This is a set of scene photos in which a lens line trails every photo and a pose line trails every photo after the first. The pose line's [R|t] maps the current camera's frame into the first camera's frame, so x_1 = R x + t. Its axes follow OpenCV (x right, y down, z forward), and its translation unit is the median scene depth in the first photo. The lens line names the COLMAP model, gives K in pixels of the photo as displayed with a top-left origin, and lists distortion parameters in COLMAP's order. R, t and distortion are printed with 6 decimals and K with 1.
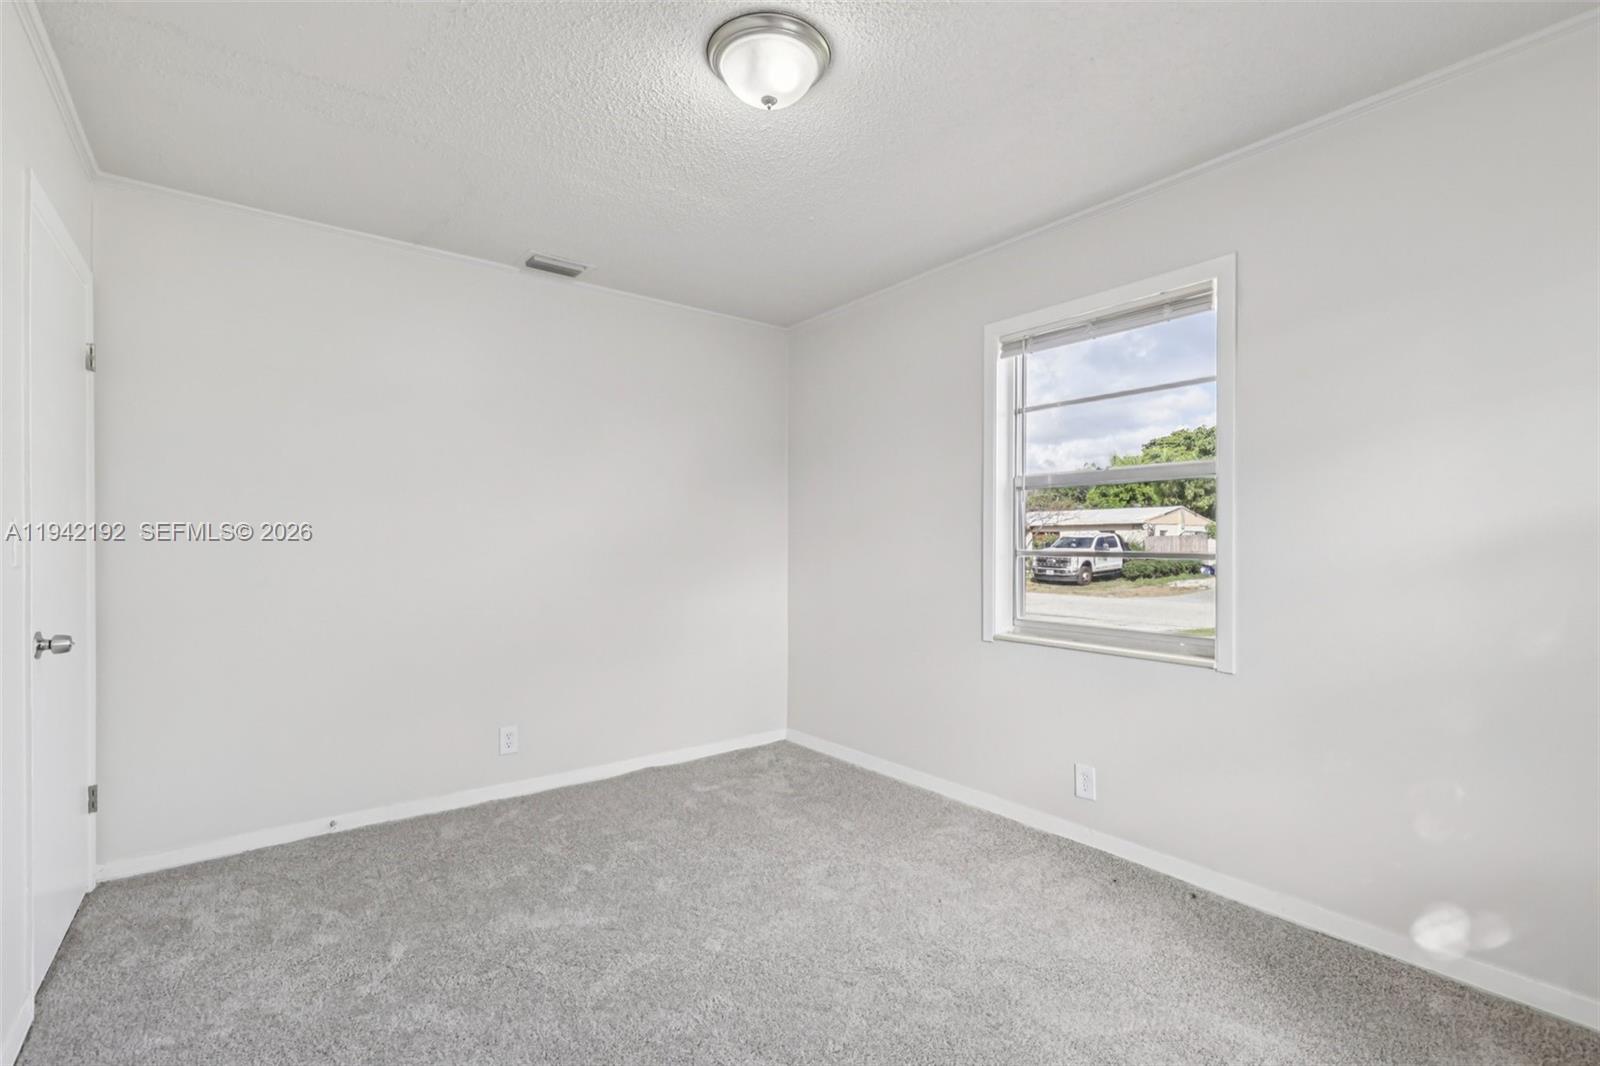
lens RADIAL K [[738.9, 0, 831.3], [0, 738.9, 541.2], [0, 0, 1]] dist [0.000310, 0.000240]
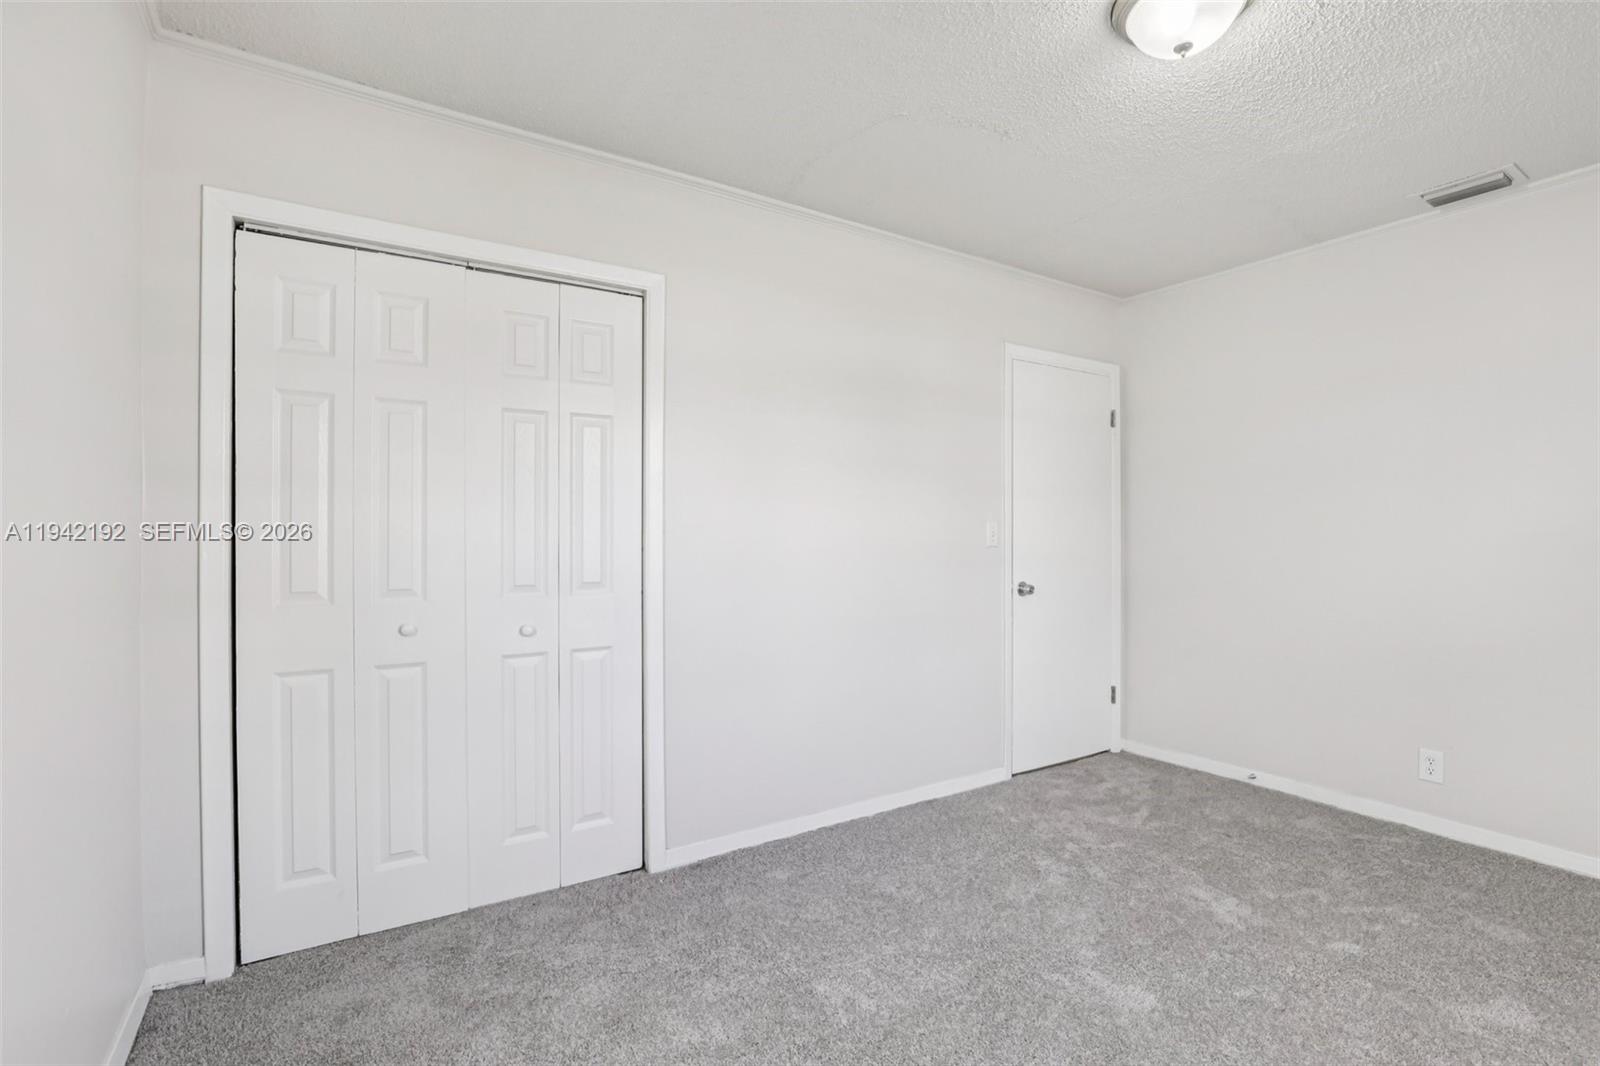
lens RADIAL K [[772.6, 0, 800.0], [0, 772.6, 533.0], [0, 0, 1]] dist [-0.013718, -0.000126]
pose [[-0.125642, -0.000028, -0.992076, 0.647385], [0.002761, 0.999996, -0.000378, -0.002848], [0.992072, -0.002786, -0.125641, 0.468123]]
